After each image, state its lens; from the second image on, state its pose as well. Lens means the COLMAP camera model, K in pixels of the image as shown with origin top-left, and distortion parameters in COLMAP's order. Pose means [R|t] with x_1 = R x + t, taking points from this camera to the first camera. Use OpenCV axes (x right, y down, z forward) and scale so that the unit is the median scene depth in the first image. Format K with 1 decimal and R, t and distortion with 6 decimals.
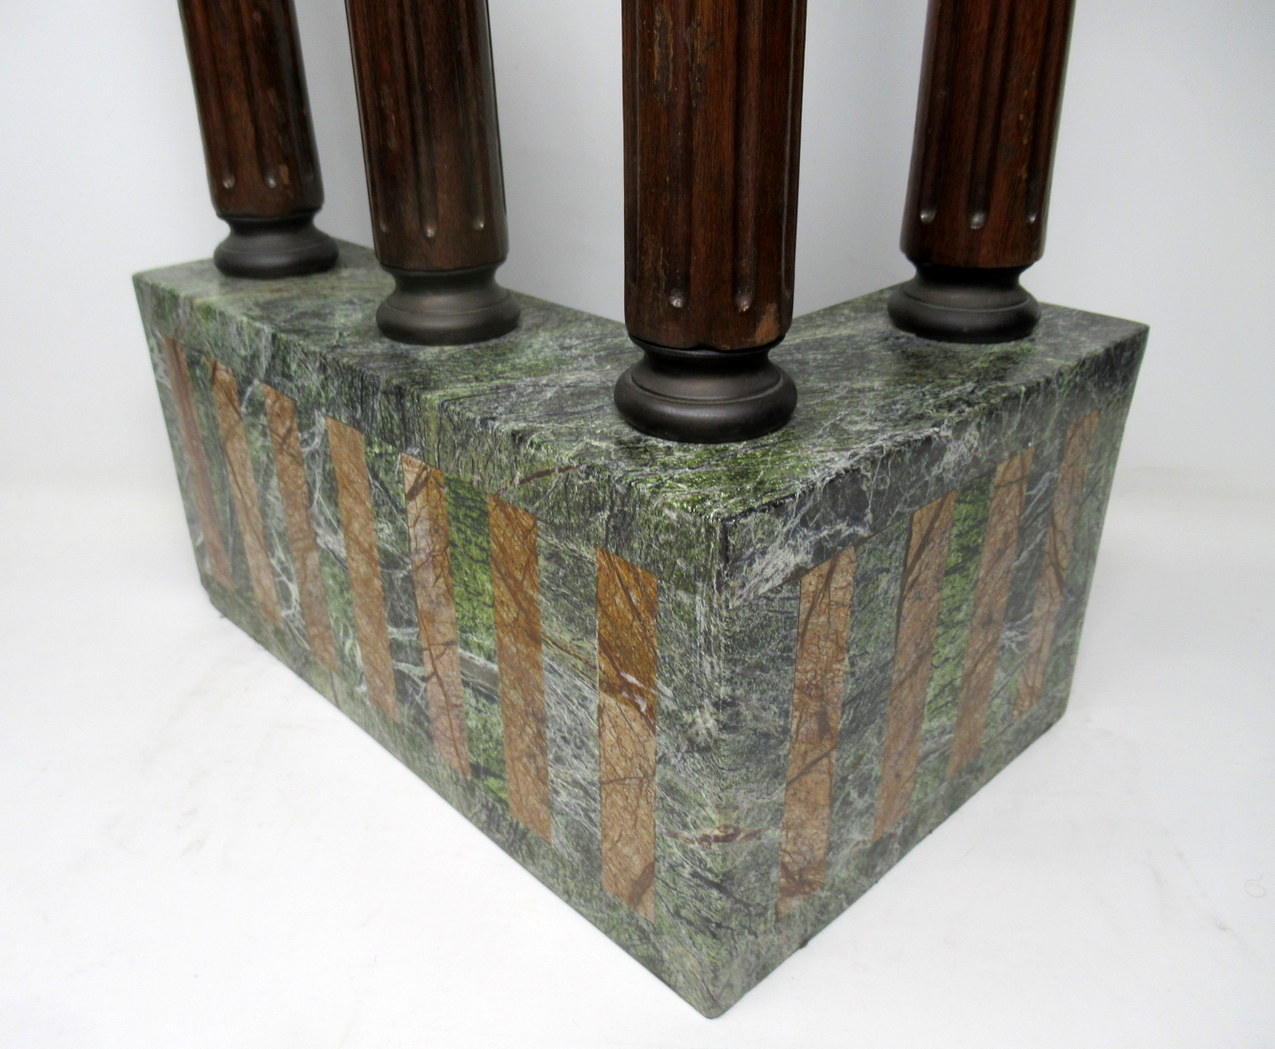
lens RADIAL K [[1100.0, 0, 597.0], [0, 1100.0, 541.2], [0, 0, 1]] dist [0.025579, -0.003759]
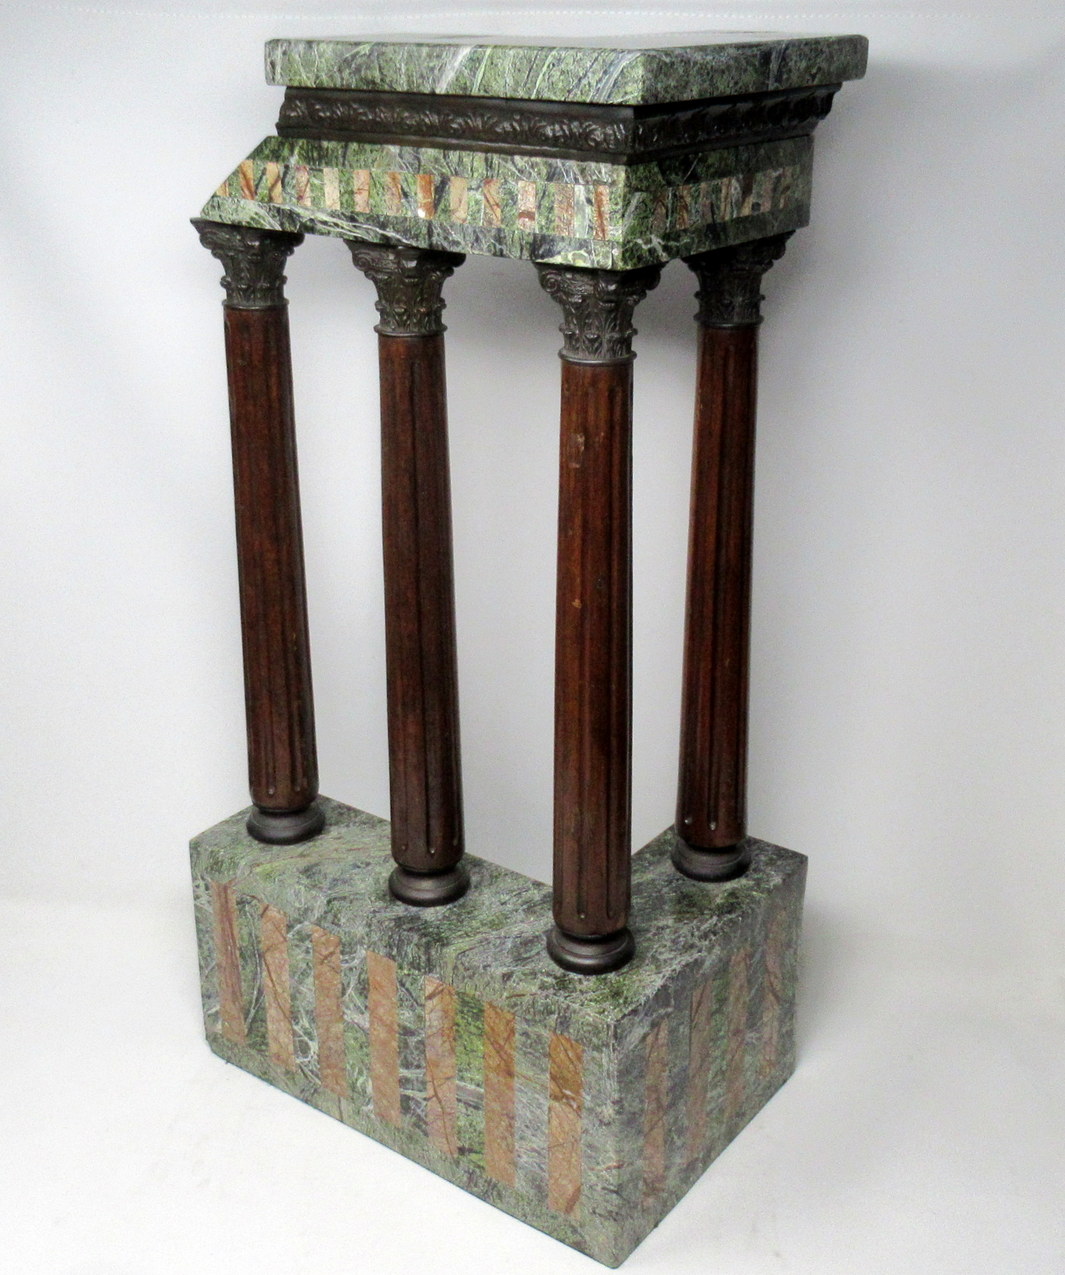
lens RADIAL K [[1618.0, 0, 602.0], [0, 1618.0, 513.6], [0, 0, 1]] dist [-0.016338, 0.047725]
pose [[0.975221, -0.039736, 0.217637, -0.457879], [0.074846, 0.984990, -0.155543, -0.409793], [-0.208189, 0.167978, 0.963556, -1.853018]]
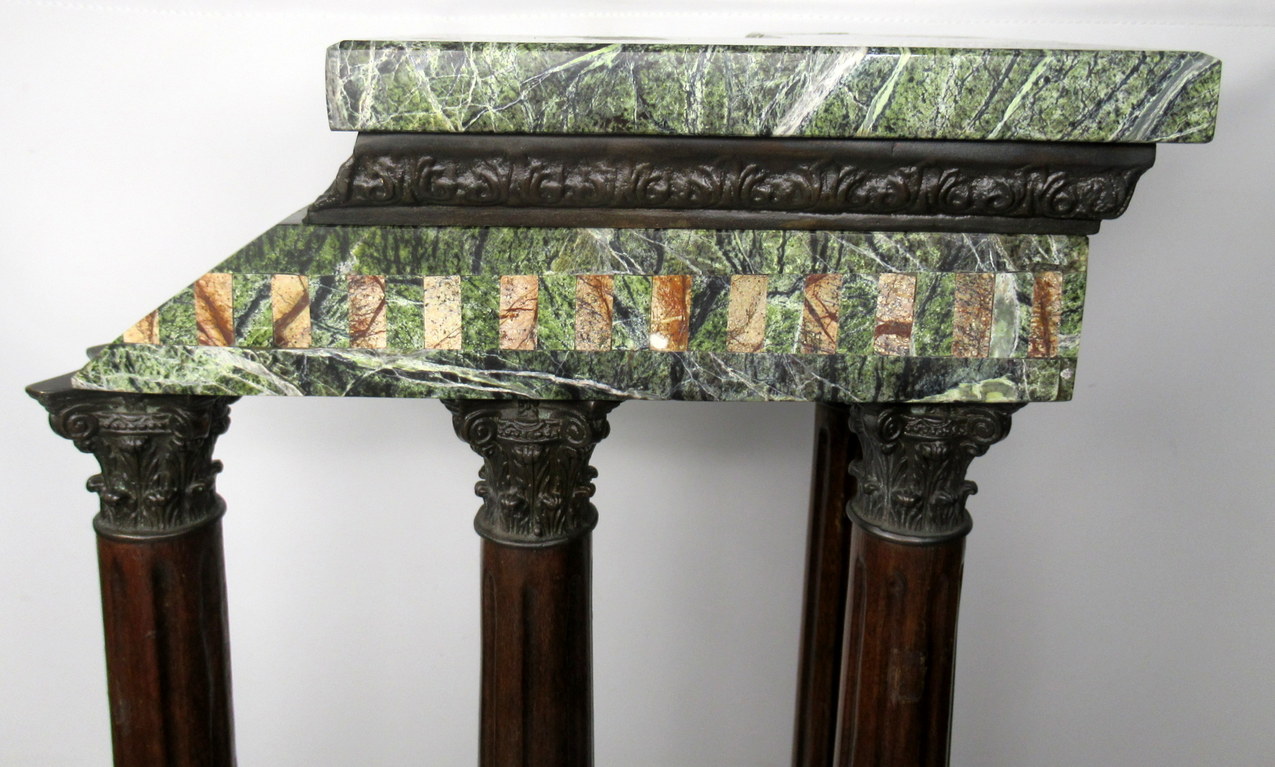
lens RADIAL K [[1103.3, 0, 664.4], [0, 1103.3, 228.8], [0, 0, 1]] dist [-0.006637, -0.001932]
pose [[0.662430, -0.098140, 0.742668, -0.849264], [0.316593, 0.935173, -0.158809, -1.182681], [-0.678937, 0.340323, 0.650557, -0.193609]]
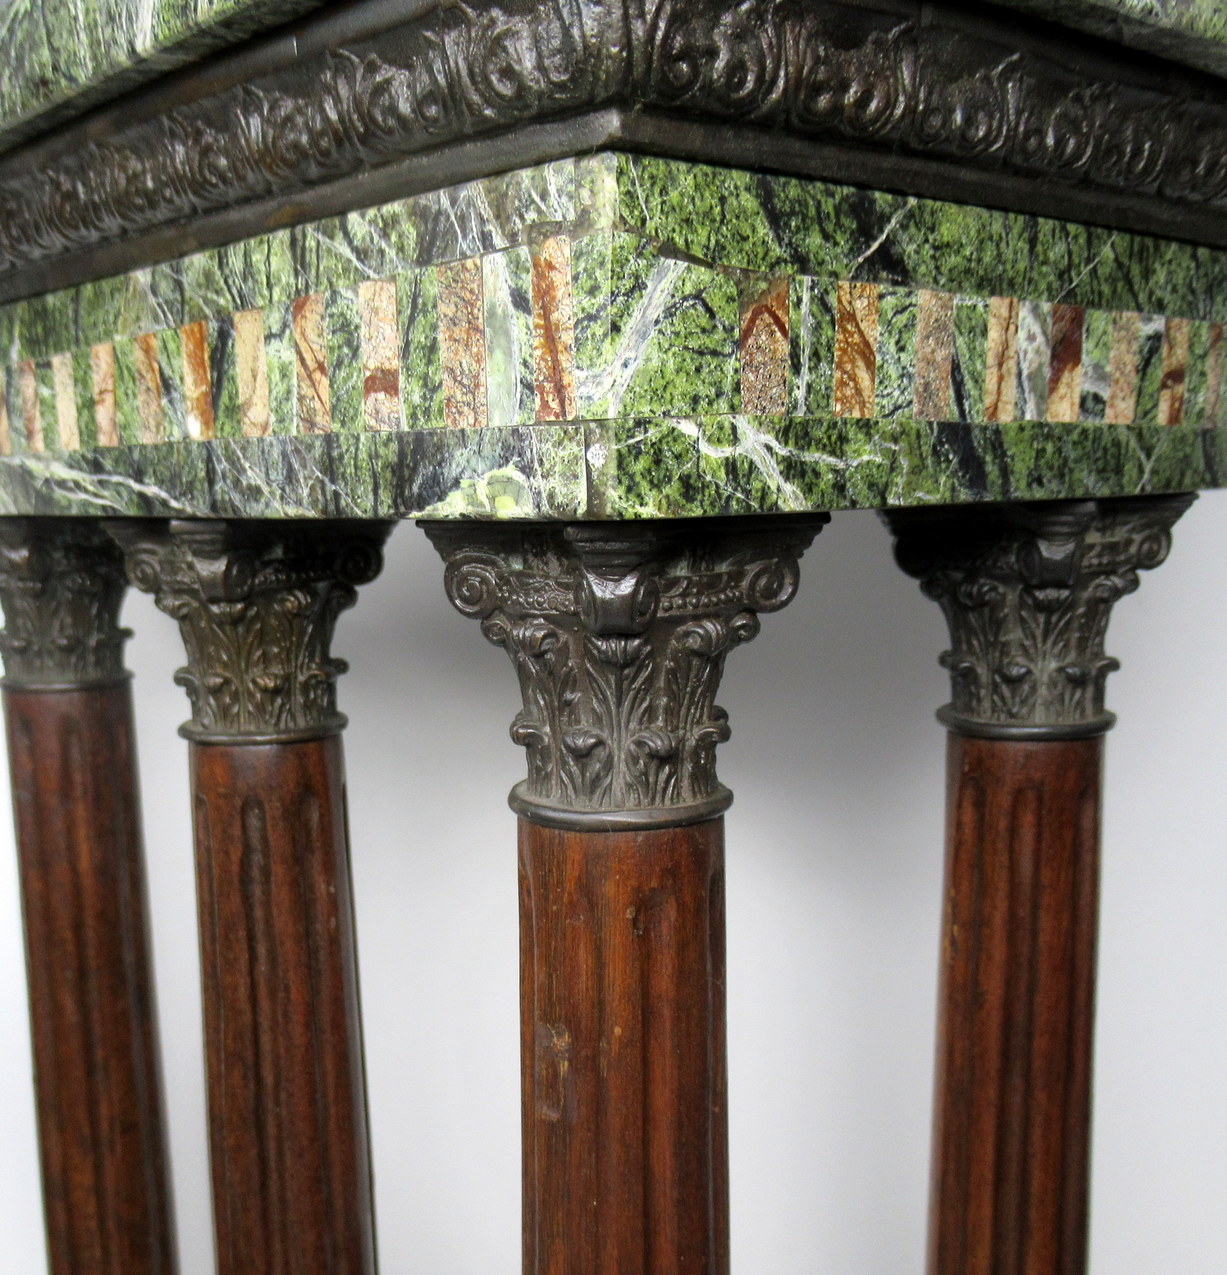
lens RADIAL K [[1458.0, 0, 594.1], [0, 1458.0, 693.1], [0, 0, 1]] dist [0.014974, -0.018928]
pose [[0.999870, -0.000260, -0.016096, 0.067187], [-0.004944, 0.946591, -0.322400, -0.822474], [0.015320, 0.322438, 0.946467, -0.311189]]
